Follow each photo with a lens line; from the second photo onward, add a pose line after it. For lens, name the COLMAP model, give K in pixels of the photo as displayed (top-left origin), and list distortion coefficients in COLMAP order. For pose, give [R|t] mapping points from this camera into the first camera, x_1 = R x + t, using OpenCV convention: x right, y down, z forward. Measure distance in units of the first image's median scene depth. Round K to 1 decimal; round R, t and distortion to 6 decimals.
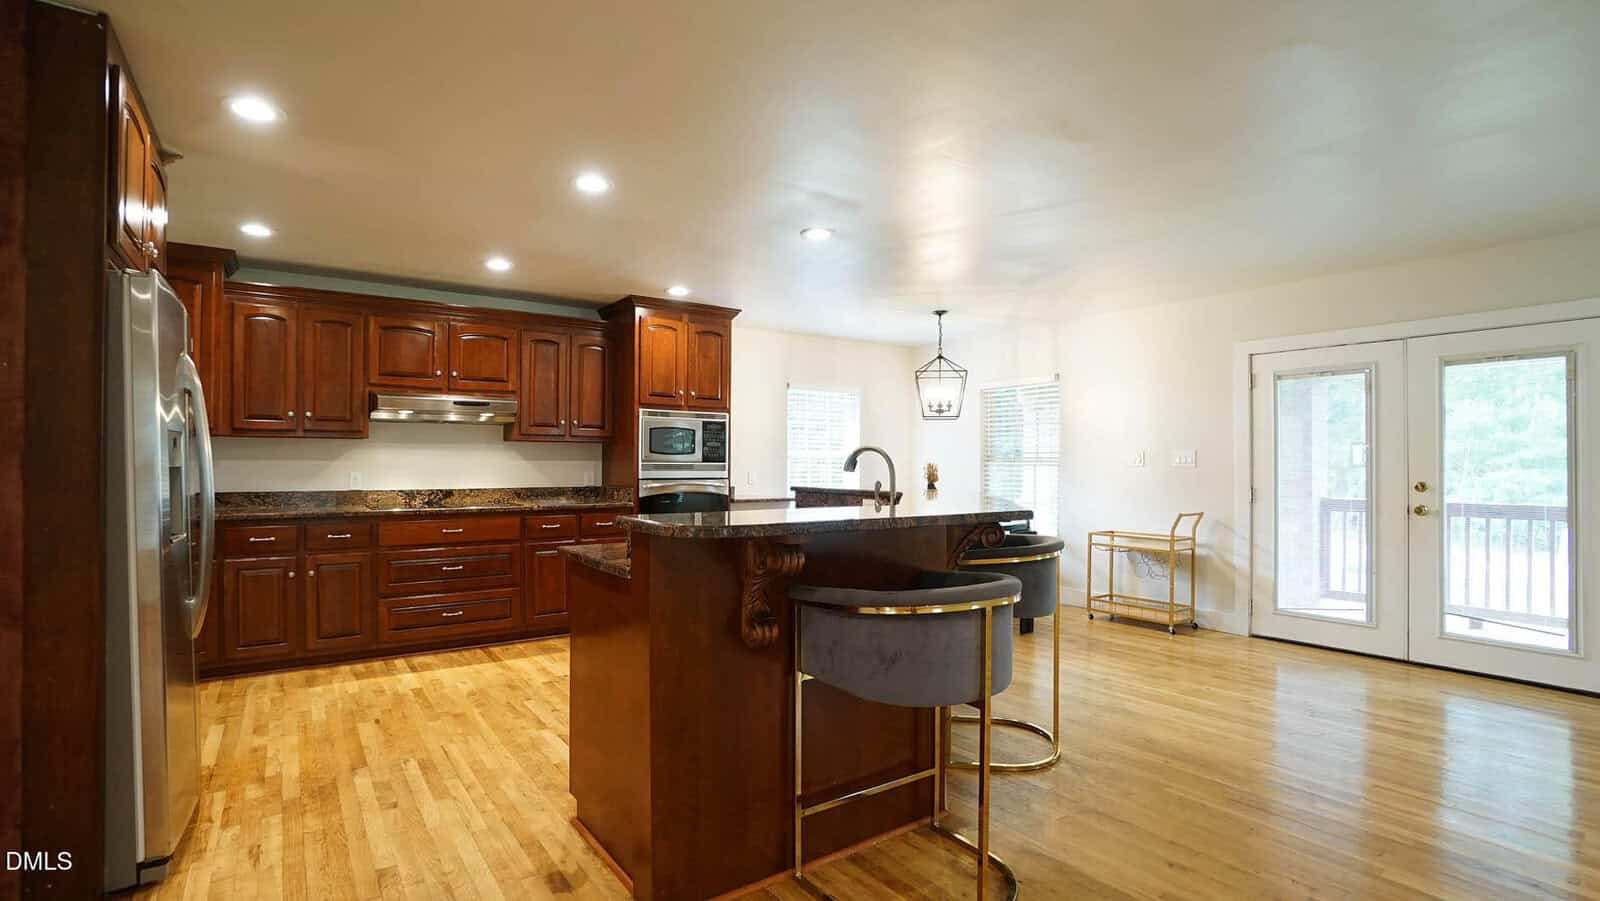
lens RADIAL K [[734.2, 0, 791.4], [0, 734.2, 456.6], [0, 0, 1]] dist [-0.067704, 0.026640]
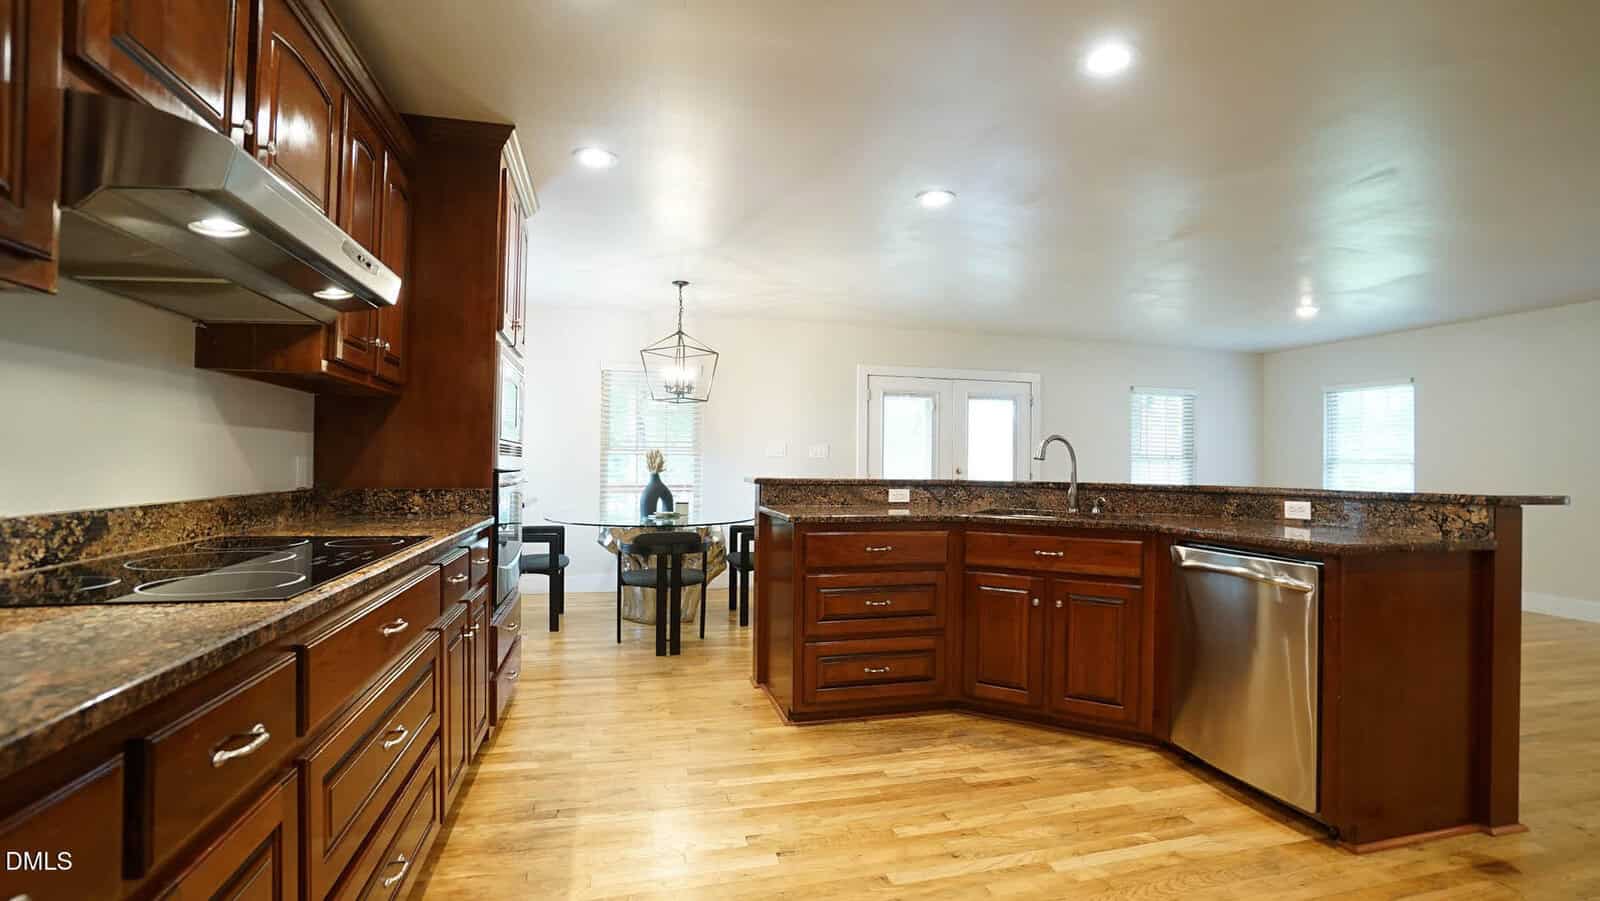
lens RADIAL K [[704.7, 0, 791.6], [0, 704.7, 456.3], [0, 0, 1]] dist [-0.065627, 0.024079]
pose [[0.362267, 0.010431, 0.932016, -0.607354], [-0.021089, 0.999773, -0.002992, 0.017380], [-0.931836, -0.018572, 0.362405, 0.616988]]
